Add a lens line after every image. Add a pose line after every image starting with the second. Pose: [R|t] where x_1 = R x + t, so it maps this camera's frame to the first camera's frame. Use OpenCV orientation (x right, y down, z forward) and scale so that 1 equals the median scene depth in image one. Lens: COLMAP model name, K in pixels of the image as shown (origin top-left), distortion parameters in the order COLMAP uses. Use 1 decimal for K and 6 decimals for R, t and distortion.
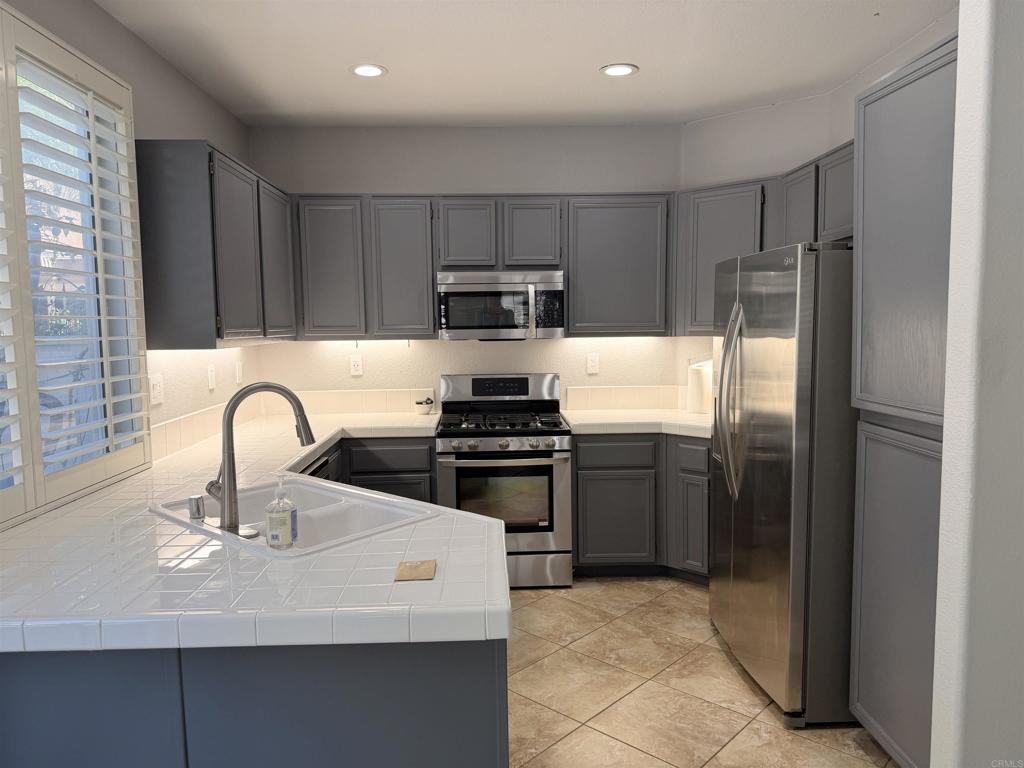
lens RADIAL K [[720.5, 0, 516.2], [0, 720.5, 374.4], [0, 0, 1]] dist [0.101466, -0.158197]
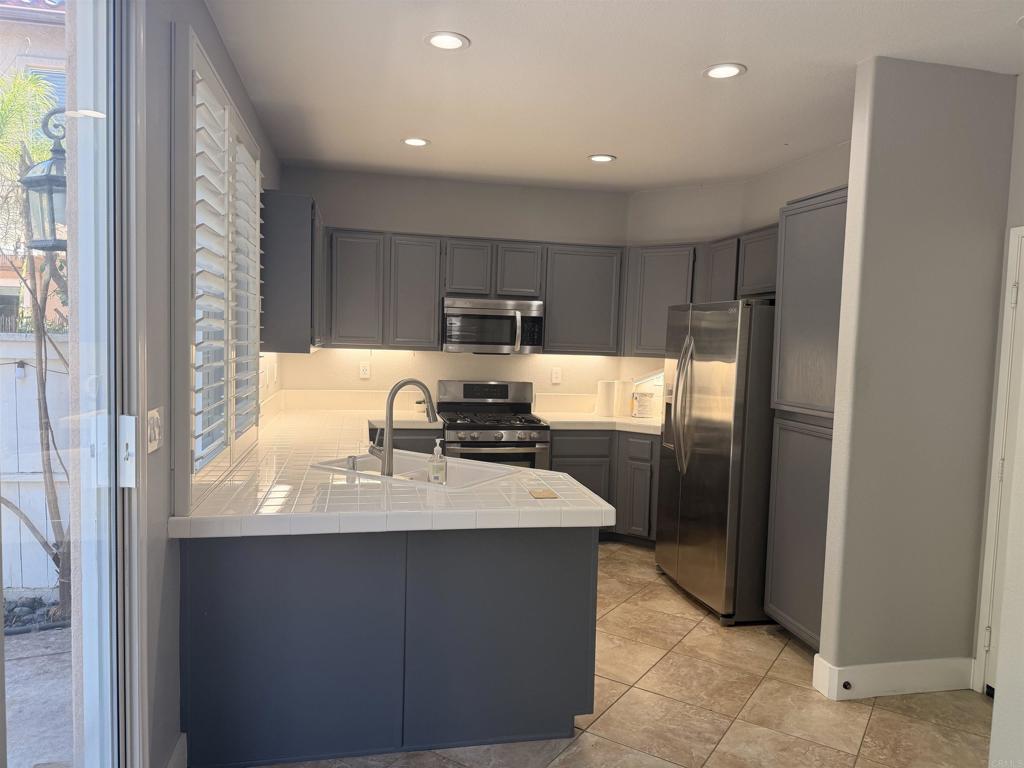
lens RADIAL K [[720.5, 0, 516.2], [0, 720.5, 374.4], [0, 0, 1]] dist [0.101466, -0.158197]
pose [[0.982934, 0.035762, 0.180448, -0.219176], [-0.032410, 0.999244, -0.021495, 0.014616], [-0.181080, 0.015280, 0.983350, -0.258024]]
